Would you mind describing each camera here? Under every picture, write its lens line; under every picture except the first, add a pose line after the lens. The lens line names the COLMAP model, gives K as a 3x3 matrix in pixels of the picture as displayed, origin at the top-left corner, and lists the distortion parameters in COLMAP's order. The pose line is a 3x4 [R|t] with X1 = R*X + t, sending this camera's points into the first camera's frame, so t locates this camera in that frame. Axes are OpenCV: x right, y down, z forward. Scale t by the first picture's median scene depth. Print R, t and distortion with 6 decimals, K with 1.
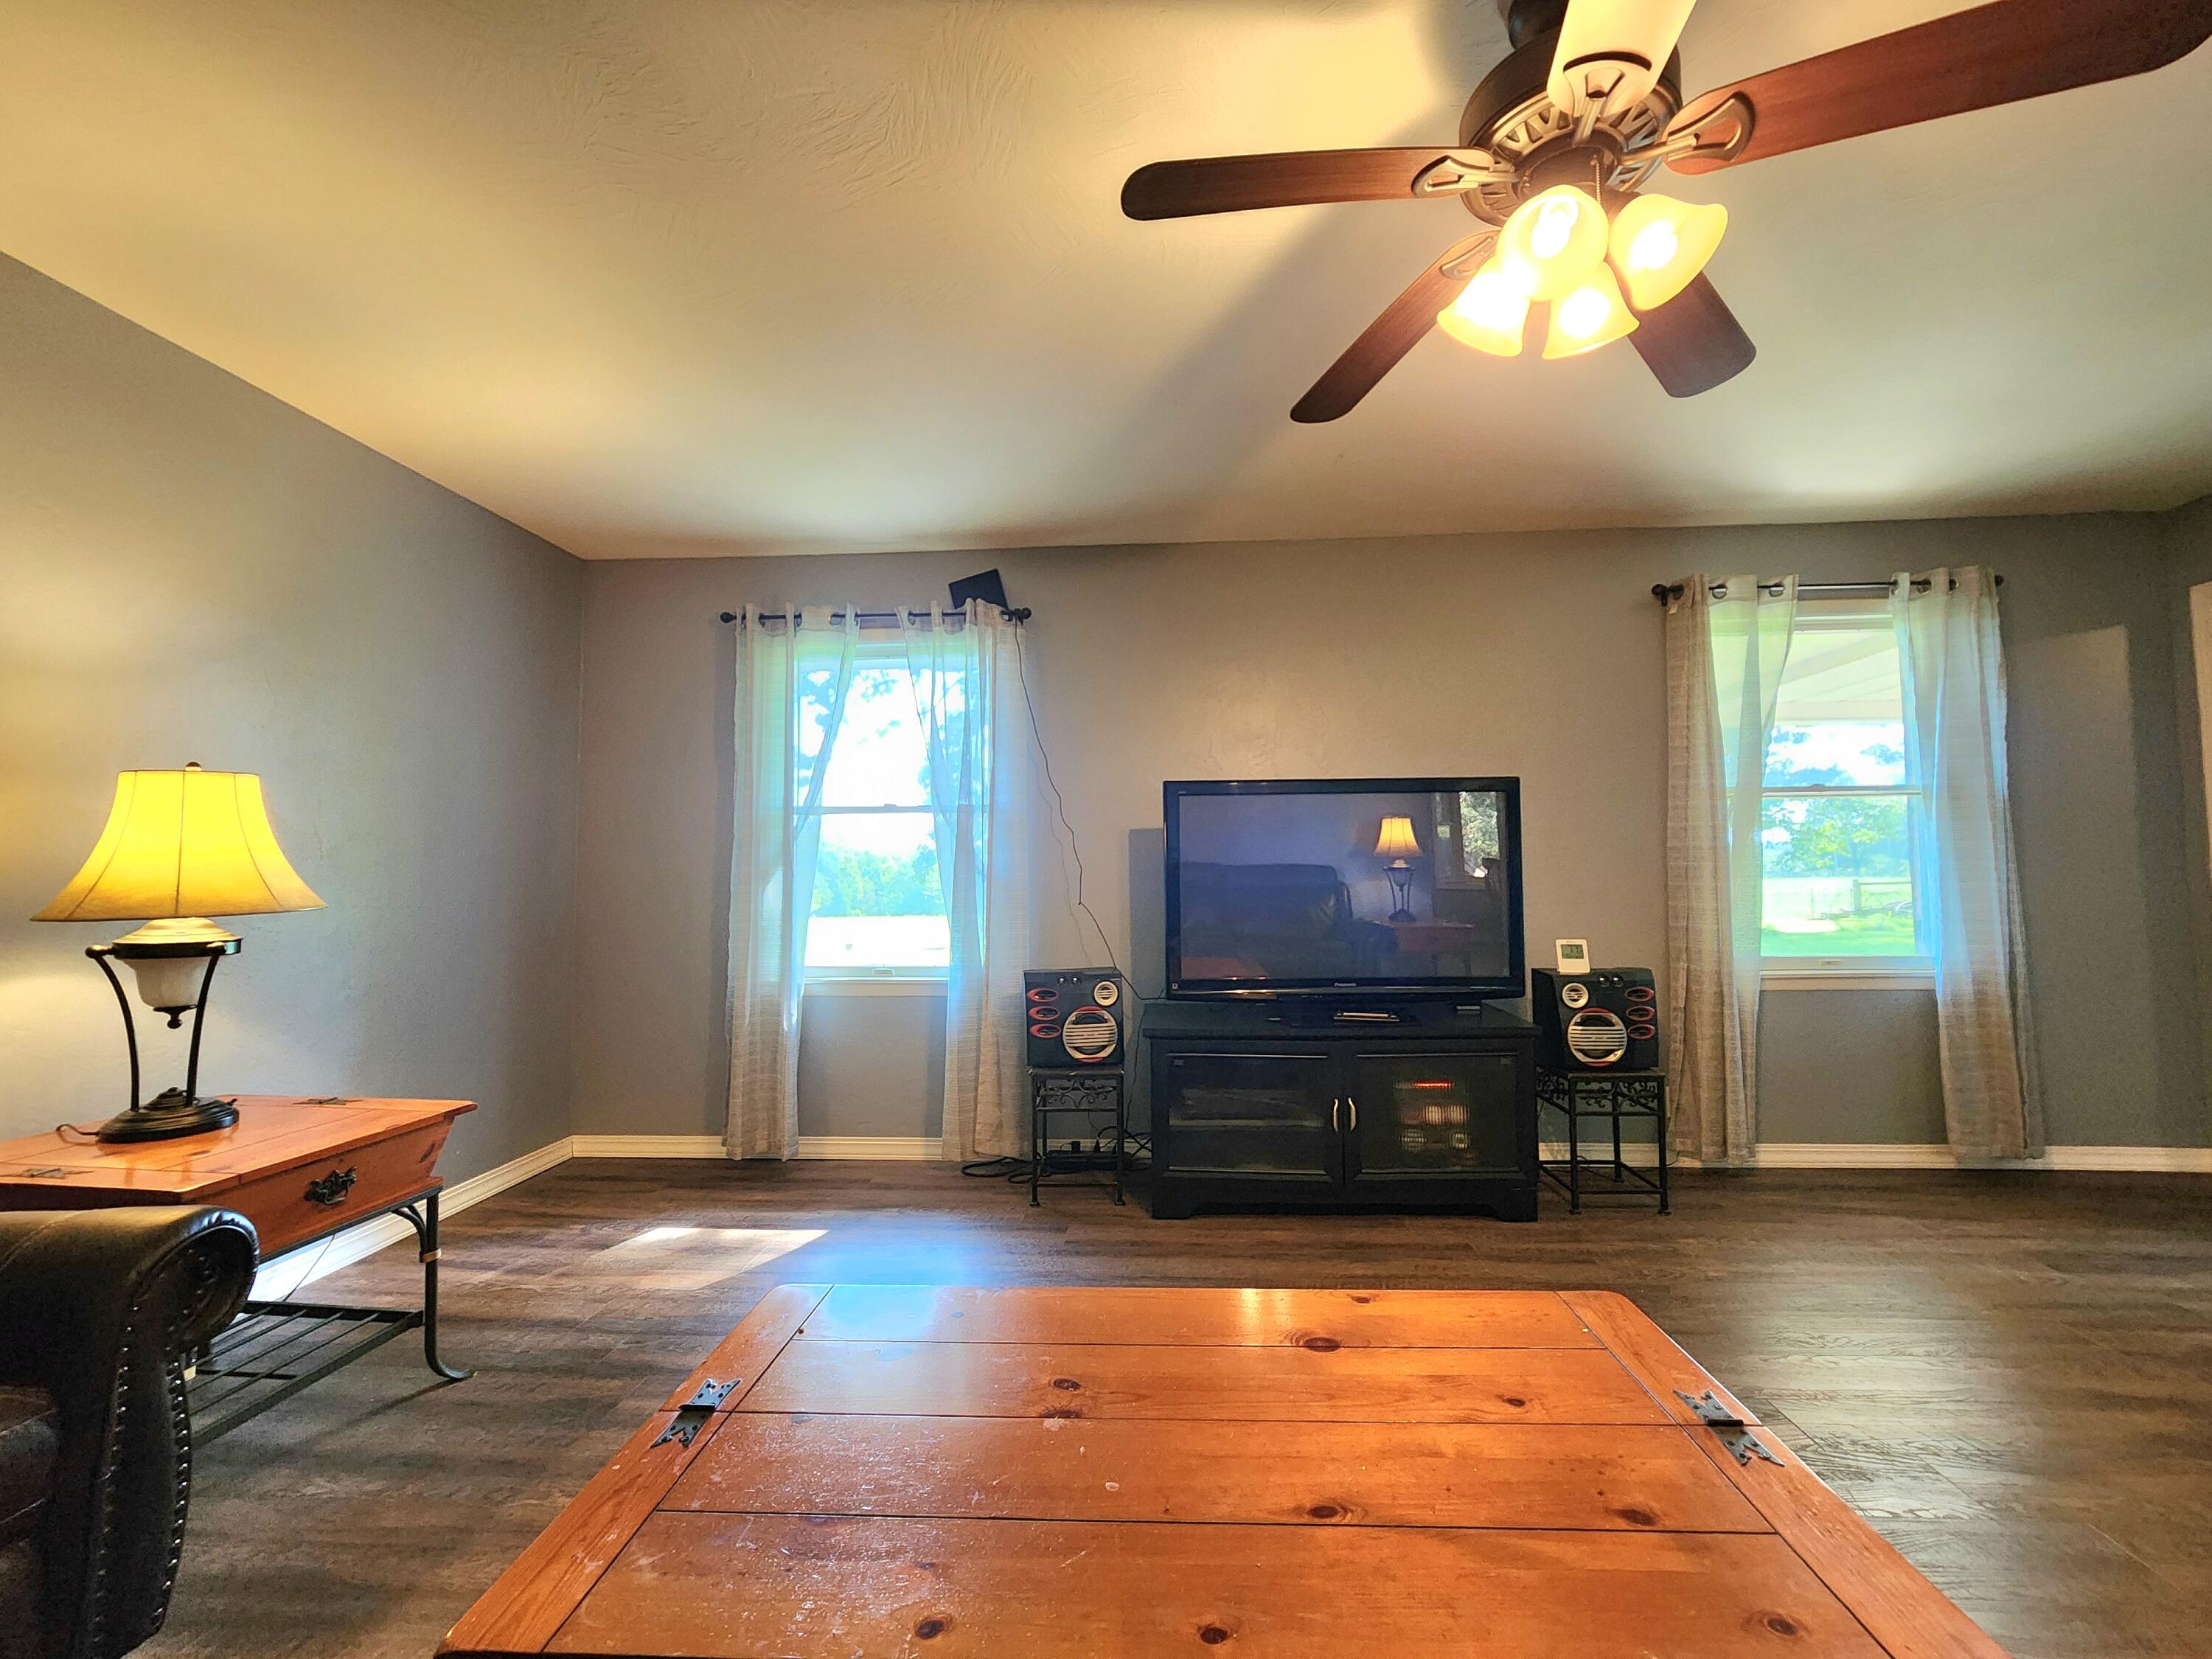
lens RADIAL K [[914.7, 0, 1106.0], [0, 914.7, 829.5], [0, 0, 1]] dist [-0.000556, 0.000167]
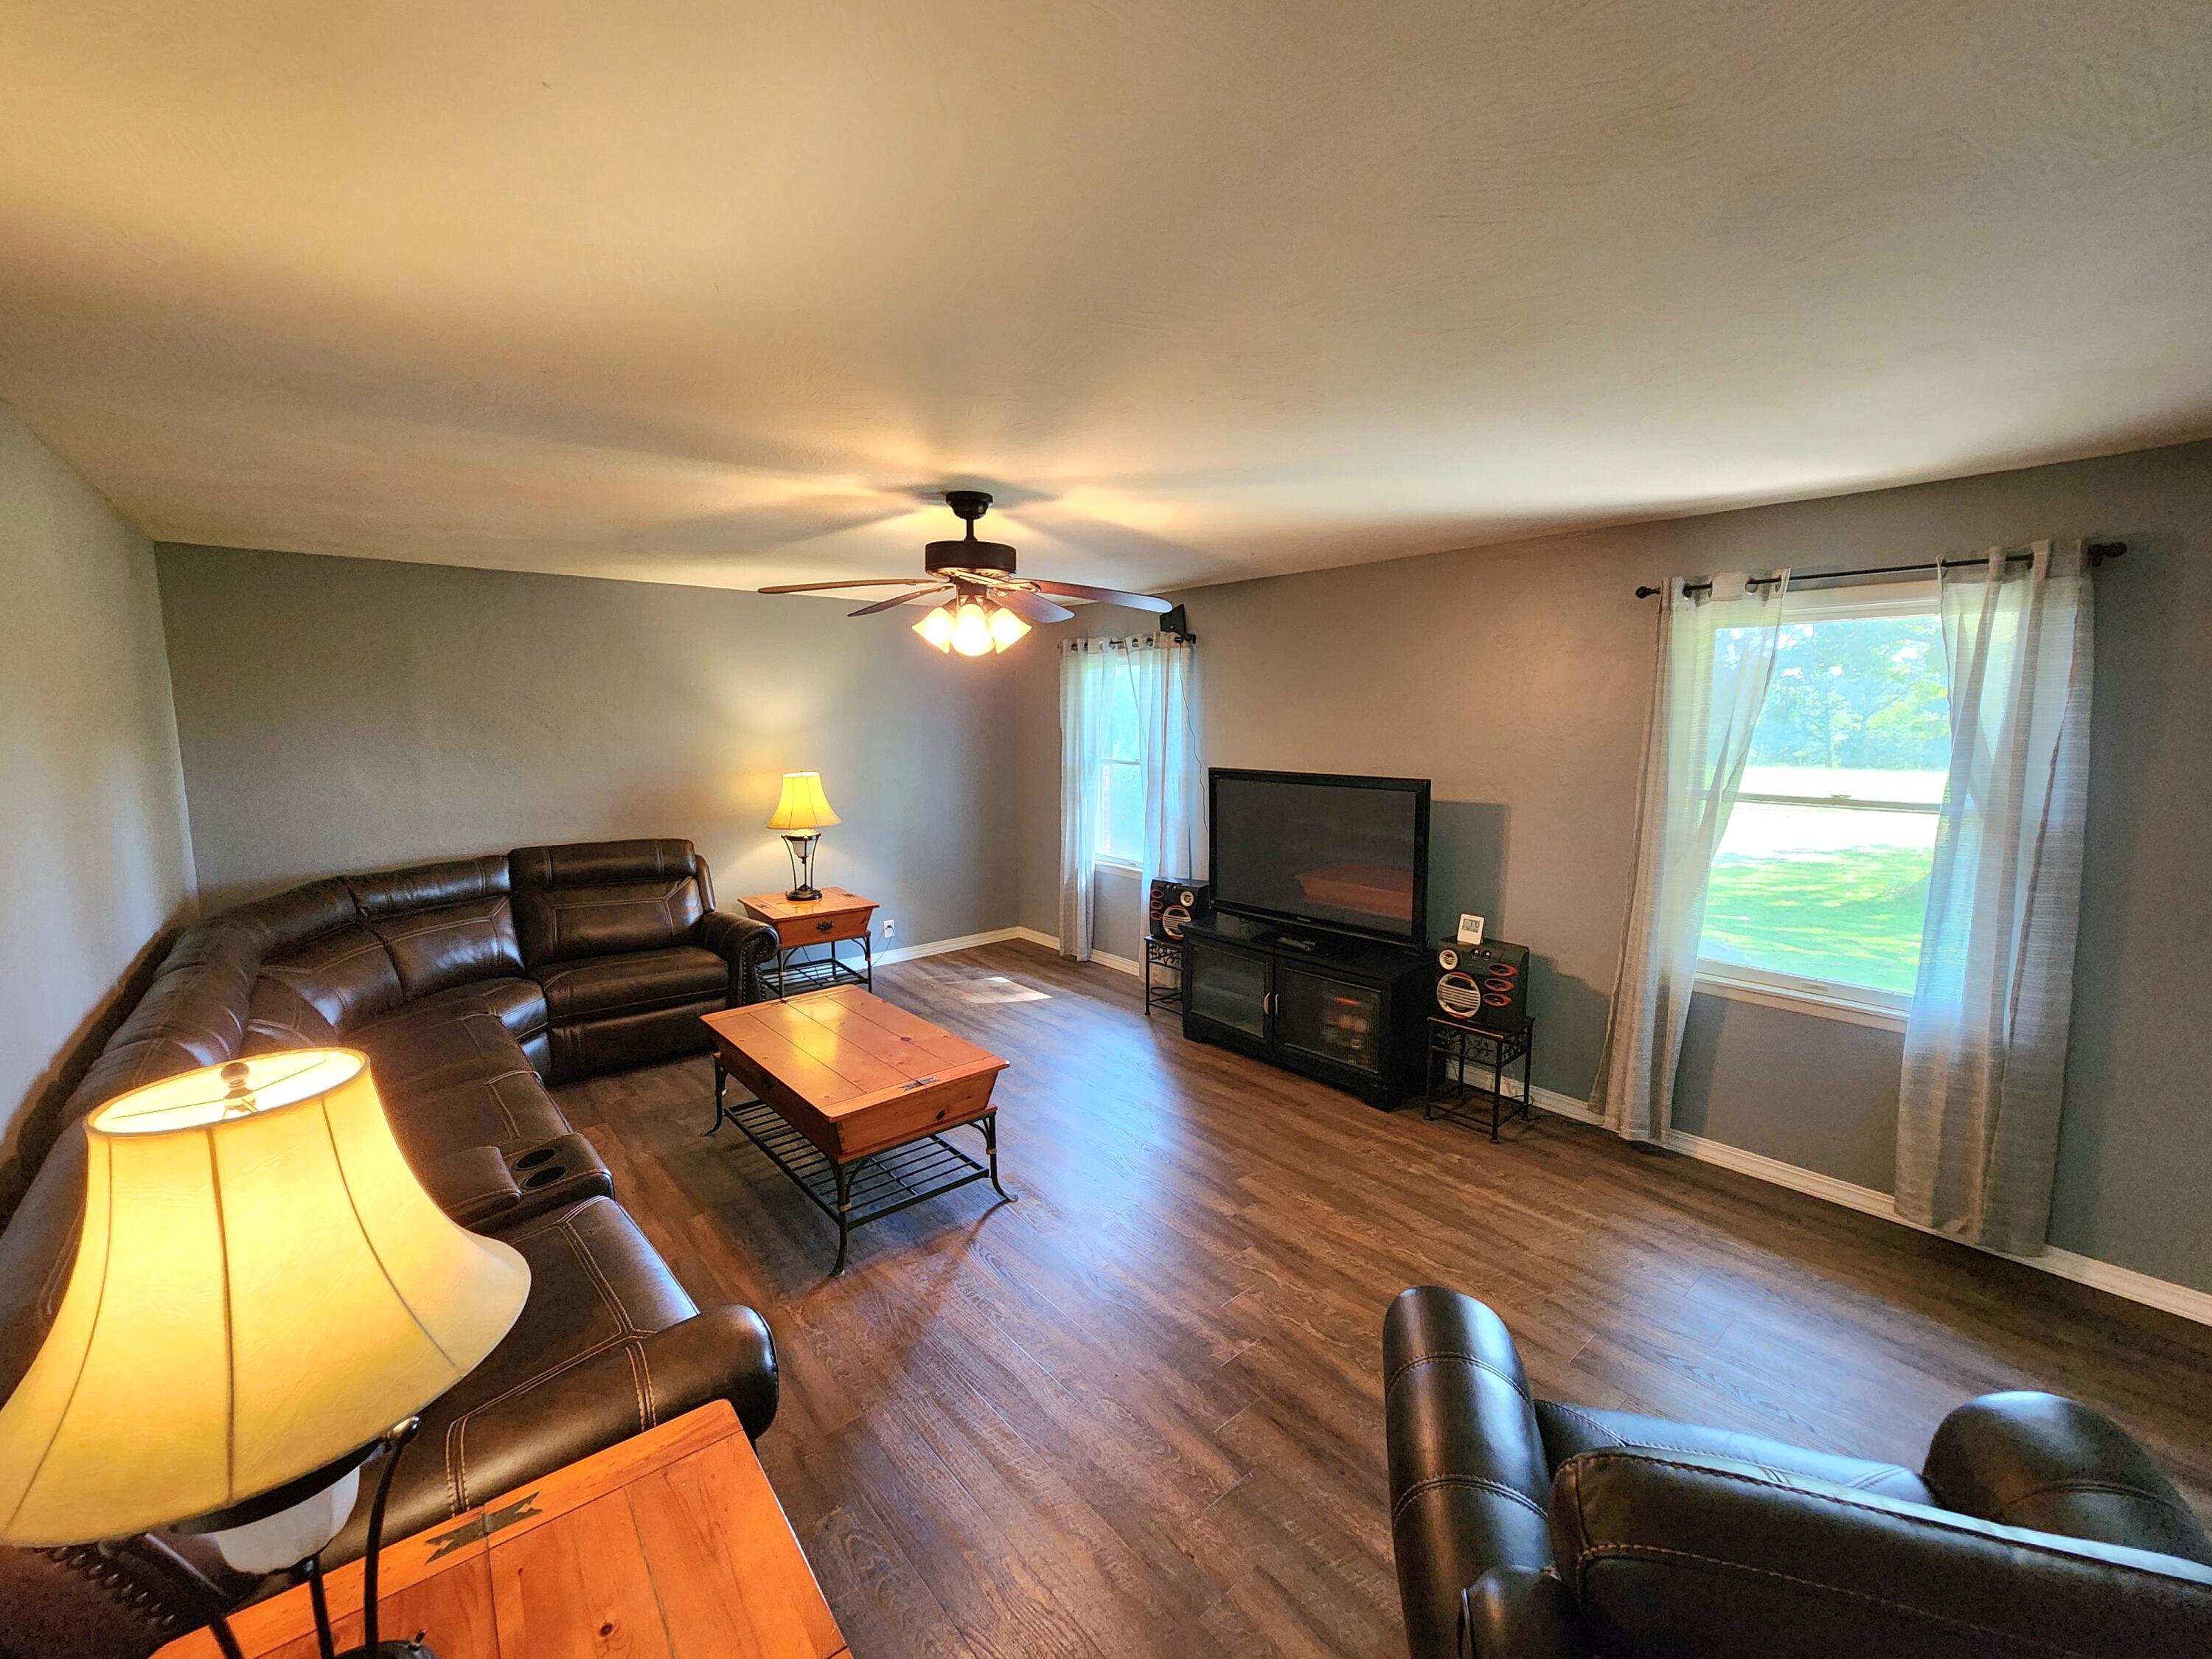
lens RADIAL K [[914.7, 0, 1106.0], [0, 914.7, 829.5], [0, 0, 1]] dist [-0.000556, 0.000167]
pose [[0.686795, 0.101031, -0.719796, 1.066299], [0.030938, 0.985332, 0.167821, -0.215623], [0.726193, -0.137528, 0.673595, -0.151819]]
